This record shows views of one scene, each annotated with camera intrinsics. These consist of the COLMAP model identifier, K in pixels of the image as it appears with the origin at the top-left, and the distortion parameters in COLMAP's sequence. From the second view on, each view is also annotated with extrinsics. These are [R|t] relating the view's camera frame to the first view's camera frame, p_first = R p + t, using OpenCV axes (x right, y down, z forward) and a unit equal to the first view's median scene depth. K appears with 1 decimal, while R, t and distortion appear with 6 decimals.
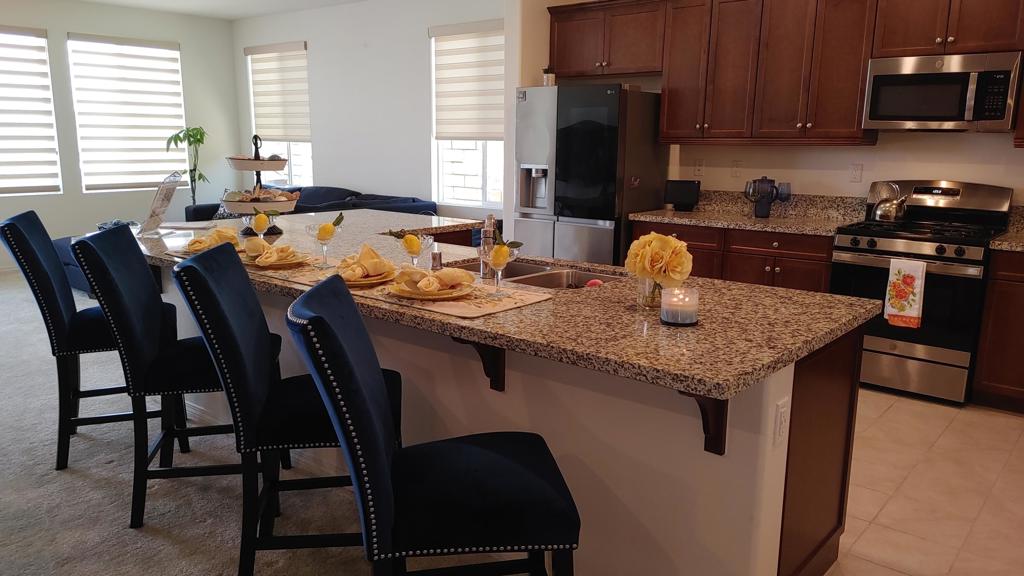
lens RADIAL K [[760.3, 0, 512.0], [0, 760.3, 288.0], [0, 0, 1]] dist [-0.004544, 0.000422]
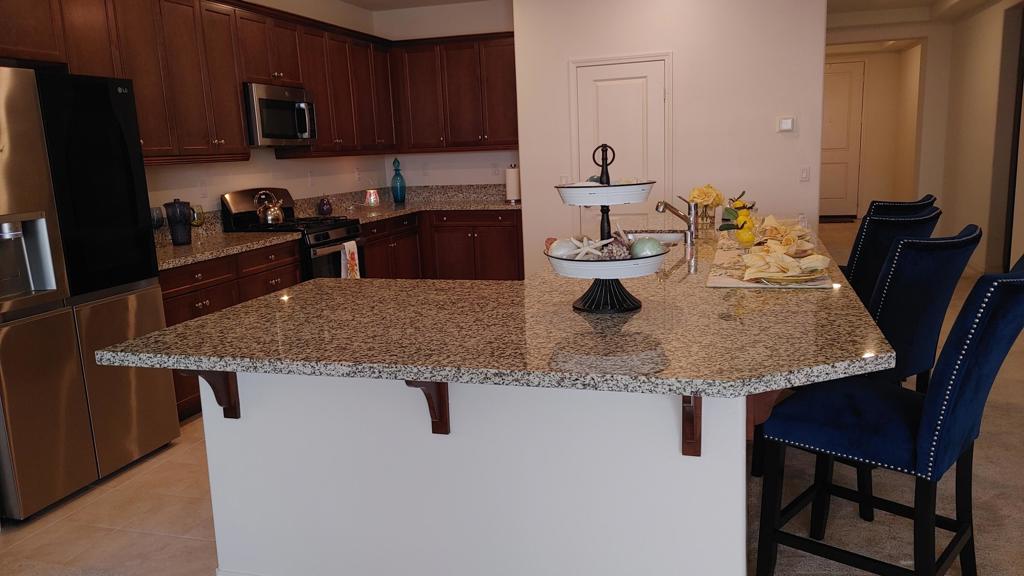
lens RADIAL K [[760.3, 0, 512.0], [0, 760.3, 288.0], [0, 0, 1]] dist [-0.004544, 0.000422]
pose [[-0.402659, -0.157233, 0.901745, -0.382574], [0.212512, 0.942161, 0.259174, -0.115743], [-0.890340, 0.295991, -0.345955, 0.583280]]
